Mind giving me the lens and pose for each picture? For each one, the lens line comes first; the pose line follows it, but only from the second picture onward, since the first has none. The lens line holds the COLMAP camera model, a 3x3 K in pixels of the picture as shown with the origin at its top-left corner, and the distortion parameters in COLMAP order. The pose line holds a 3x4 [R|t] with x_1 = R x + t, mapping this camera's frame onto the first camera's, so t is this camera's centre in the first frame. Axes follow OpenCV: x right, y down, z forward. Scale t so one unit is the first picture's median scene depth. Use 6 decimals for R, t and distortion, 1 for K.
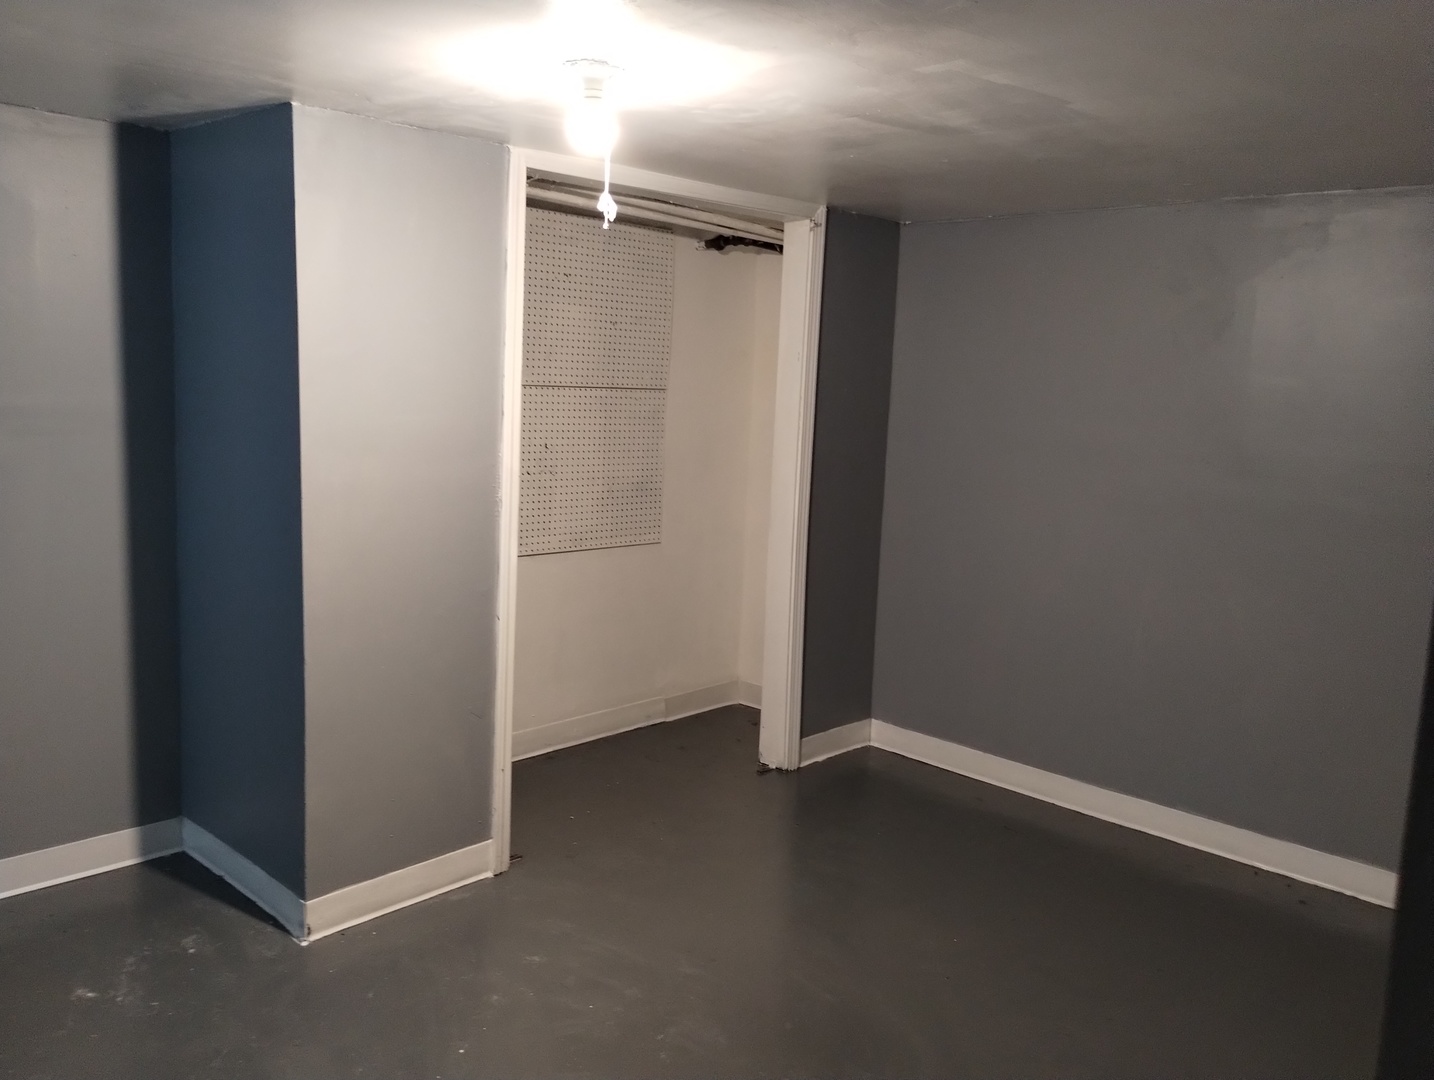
lens RADIAL K [[1171.7, 0, 675.9], [0, 1171.7, 540.1], [0, 0, 1]] dist [0.137010, -0.179516]
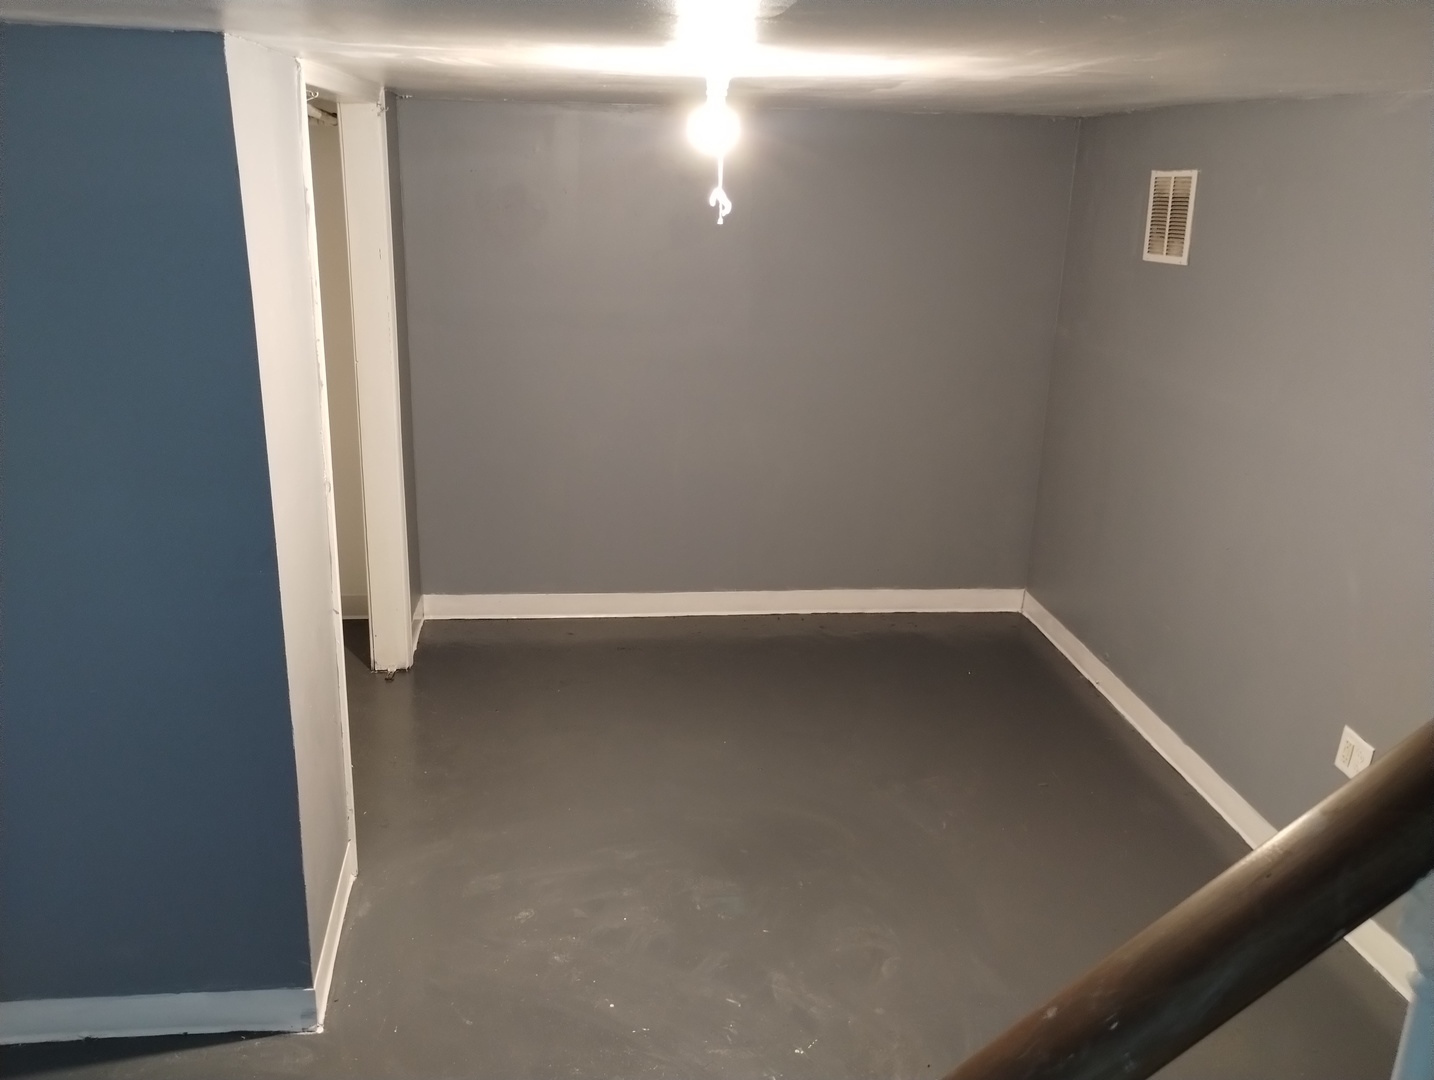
lens RADIAL K [[1171.7, 0, 675.9], [0, 1171.7, 540.1], [0, 0, 1]] dist [0.137010, -0.179516]
pose [[0.639174, -0.258864, 0.724186, -0.573866], [0.119172, 0.963613, 0.239266, -0.155730], [-0.759773, -0.066629, 0.646766, 0.217460]]
